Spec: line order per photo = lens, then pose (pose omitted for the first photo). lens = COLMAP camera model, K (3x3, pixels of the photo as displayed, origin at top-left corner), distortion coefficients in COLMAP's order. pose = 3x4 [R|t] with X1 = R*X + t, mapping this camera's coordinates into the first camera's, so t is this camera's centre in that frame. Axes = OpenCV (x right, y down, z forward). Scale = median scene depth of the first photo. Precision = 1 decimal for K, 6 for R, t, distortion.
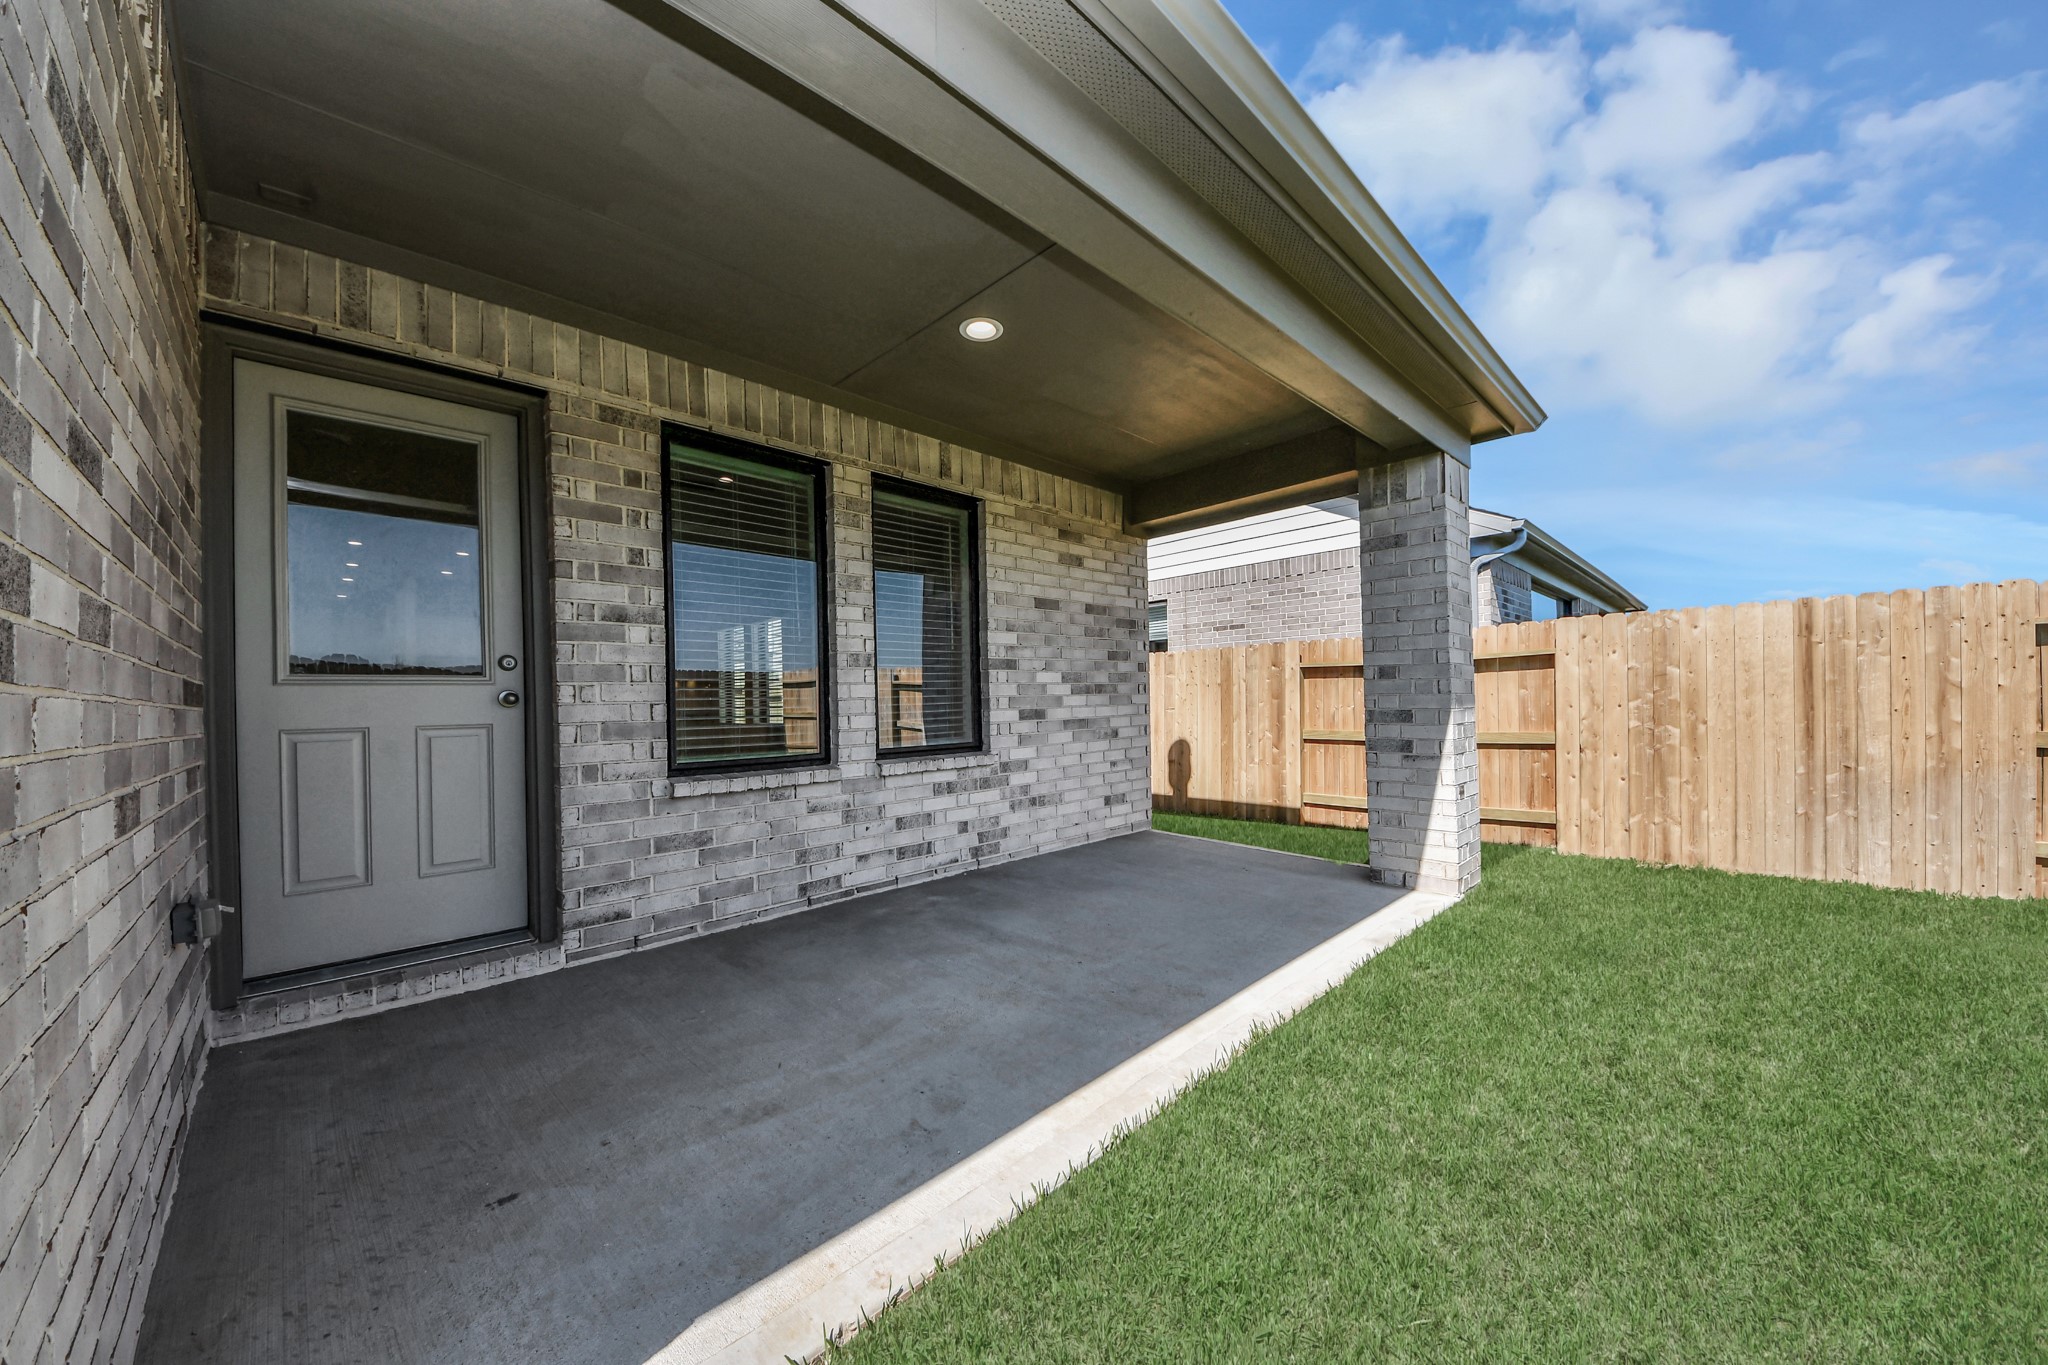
lens RADIAL K [[727.6, 0, 1022.2], [0, 727.6, 695.4], [0, 0, 1]] dist [0.019653, -0.015920]
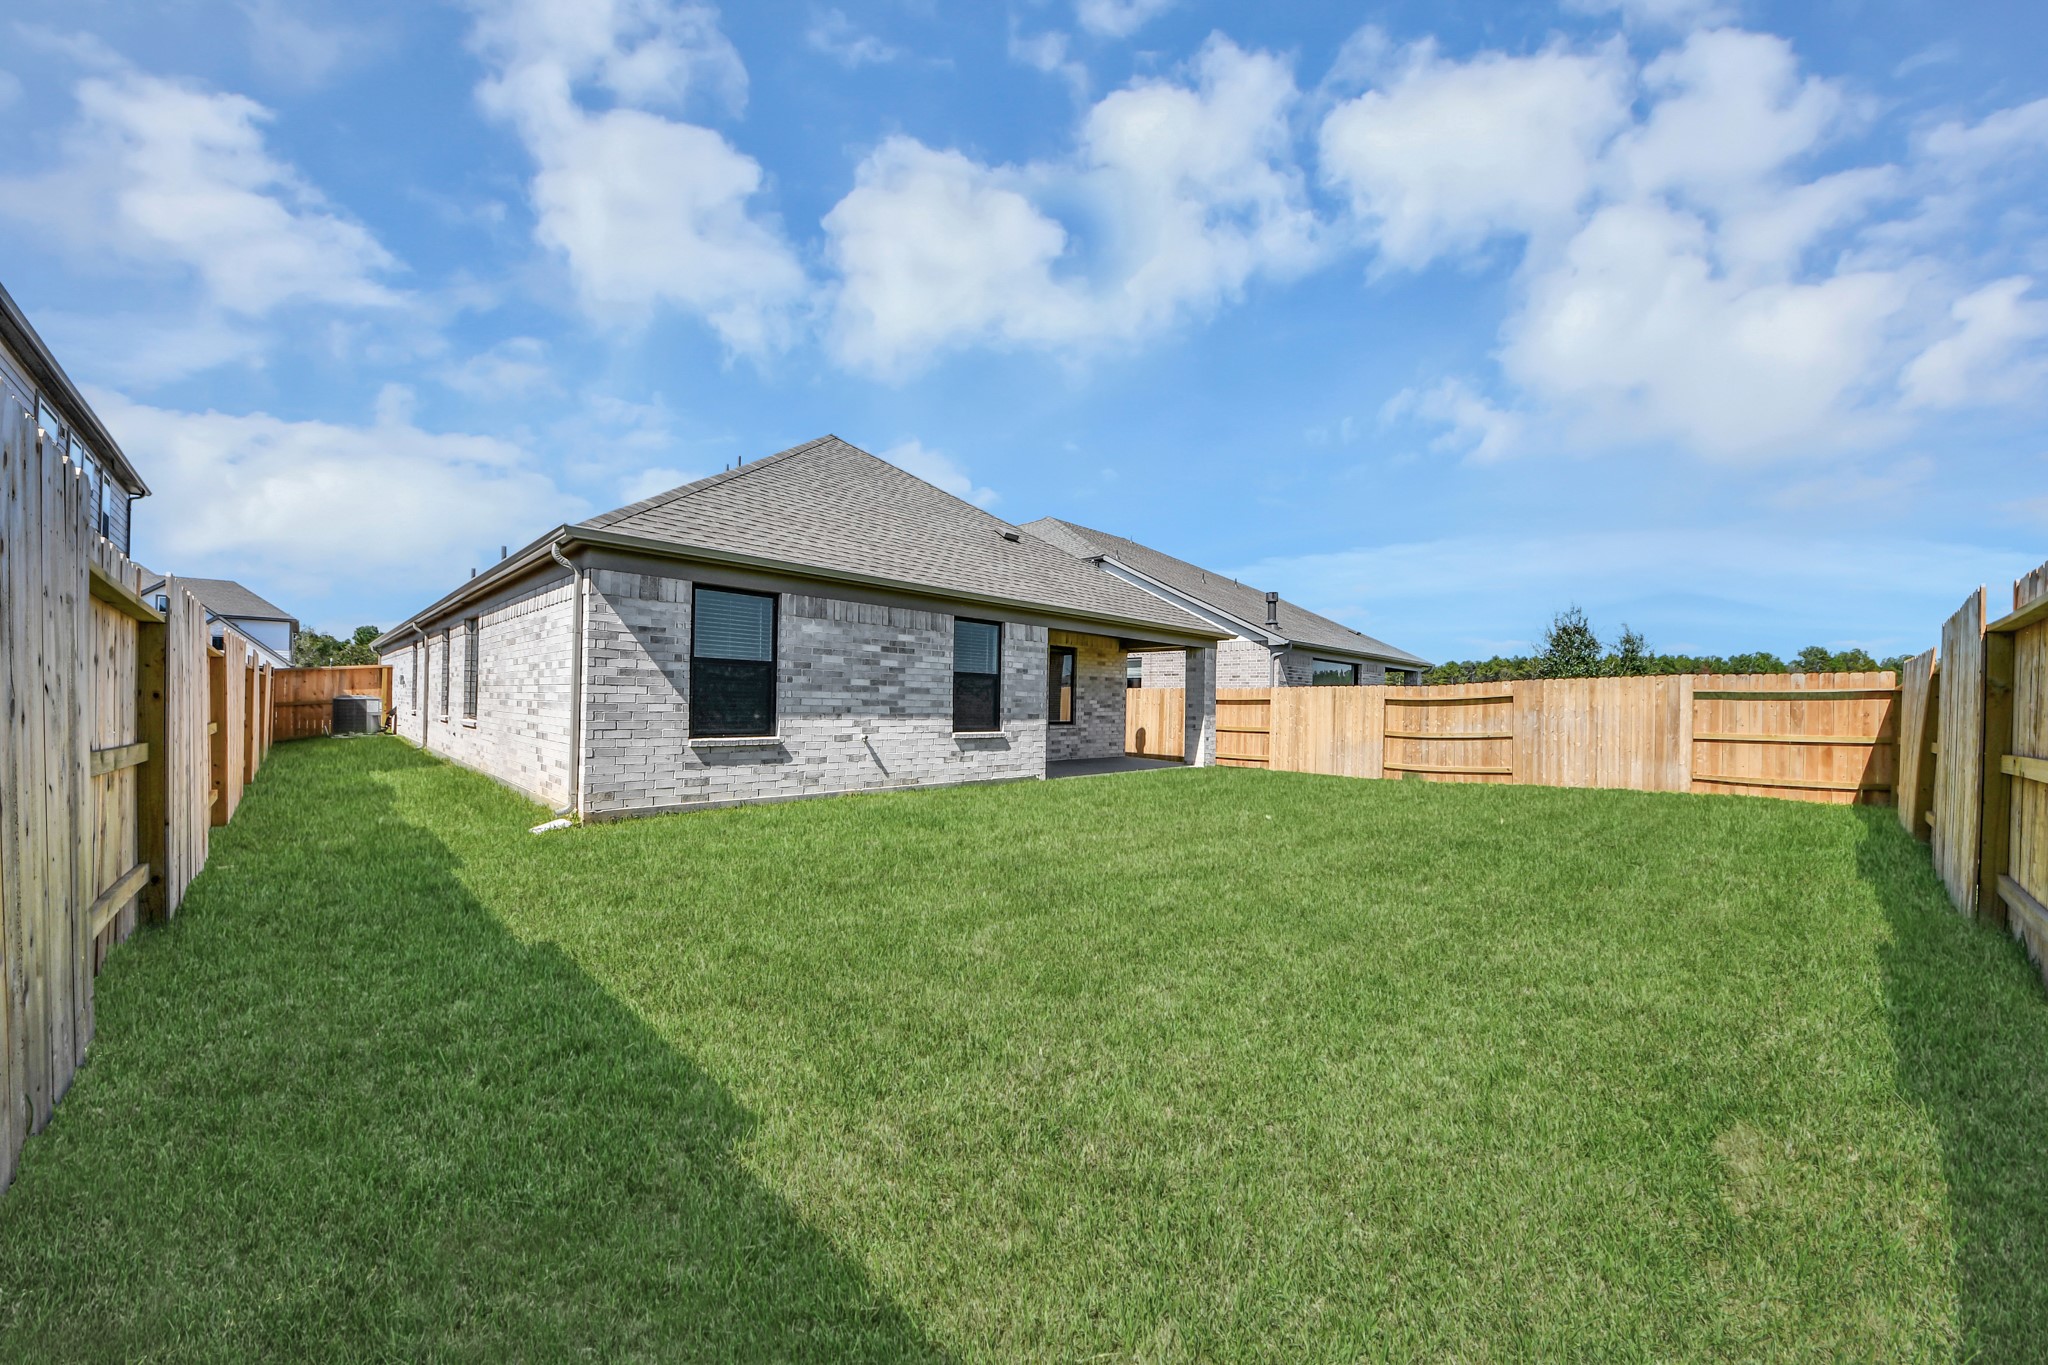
lens RADIAL K [[727.6, 0, 1022.2], [0, 727.6, 695.4], [0, 0, 1]] dist [0.019653, -0.015920]
pose [[0.999201, 0.038993, 0.008813, -0.254286], [-0.038964, 0.999235, -0.003454, -0.026389], [-0.008941, 0.003107, 0.999955, -1.814432]]
